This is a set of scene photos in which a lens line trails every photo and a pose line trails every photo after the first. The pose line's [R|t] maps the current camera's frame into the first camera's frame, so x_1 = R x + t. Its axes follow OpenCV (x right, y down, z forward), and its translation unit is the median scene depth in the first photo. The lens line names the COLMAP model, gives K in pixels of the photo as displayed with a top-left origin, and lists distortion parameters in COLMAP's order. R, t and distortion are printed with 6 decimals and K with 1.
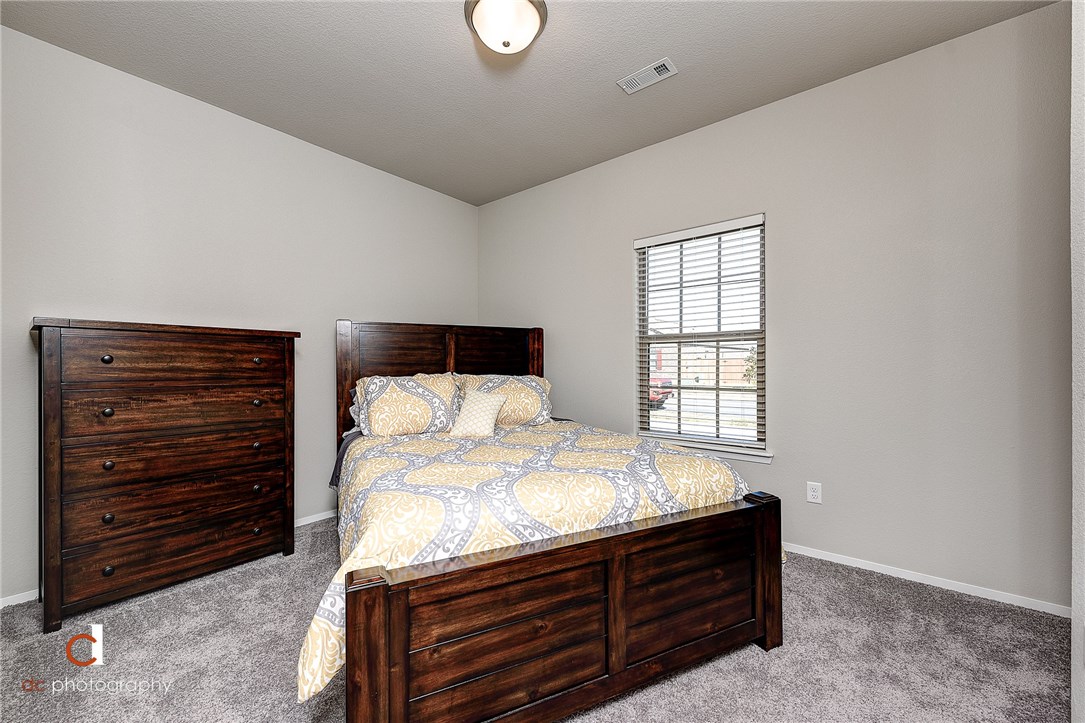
lens RADIAL K [[420.3, 0, 544.1], [0, 420.3, 361.7], [0, 0, 1]] dist [0.009860, 0.000010]
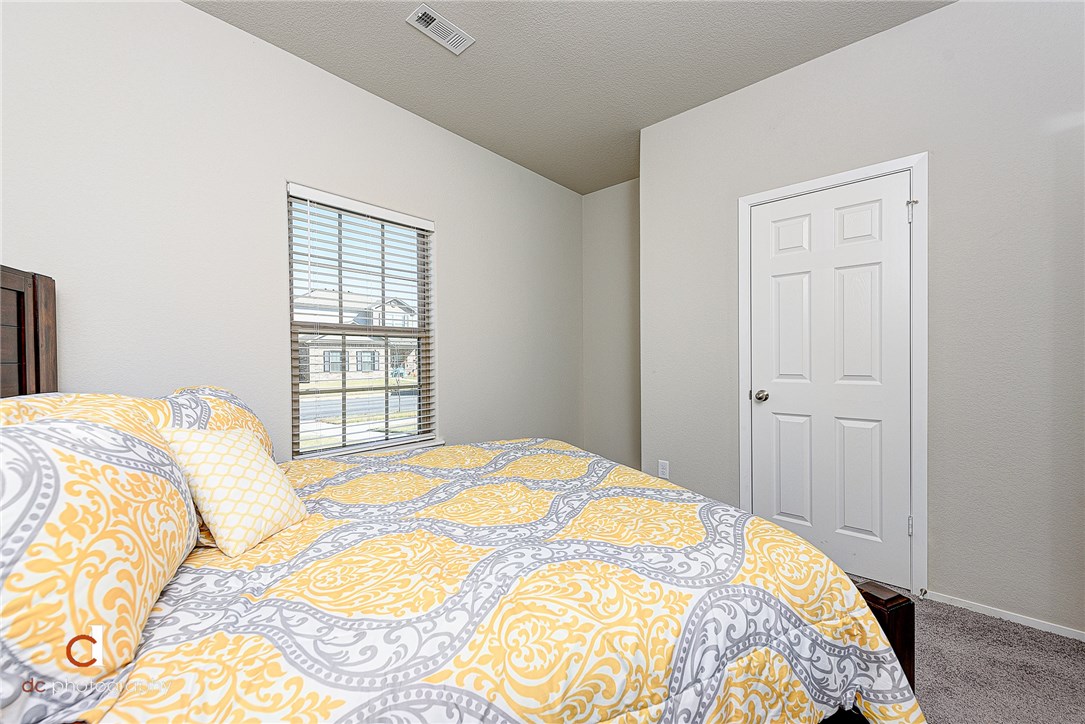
lens RADIAL K [[420.3, 0, 544.1], [0, 420.3, 362.2], [0, 0, 1]] dist [0.009860, 0.000010]
pose [[0.055183, -0.001005, 0.998476, -0.441529], [0.001832, 0.999998, 0.000905, 0.005906], [-0.998475, 0.001780, 0.055185, 0.541686]]
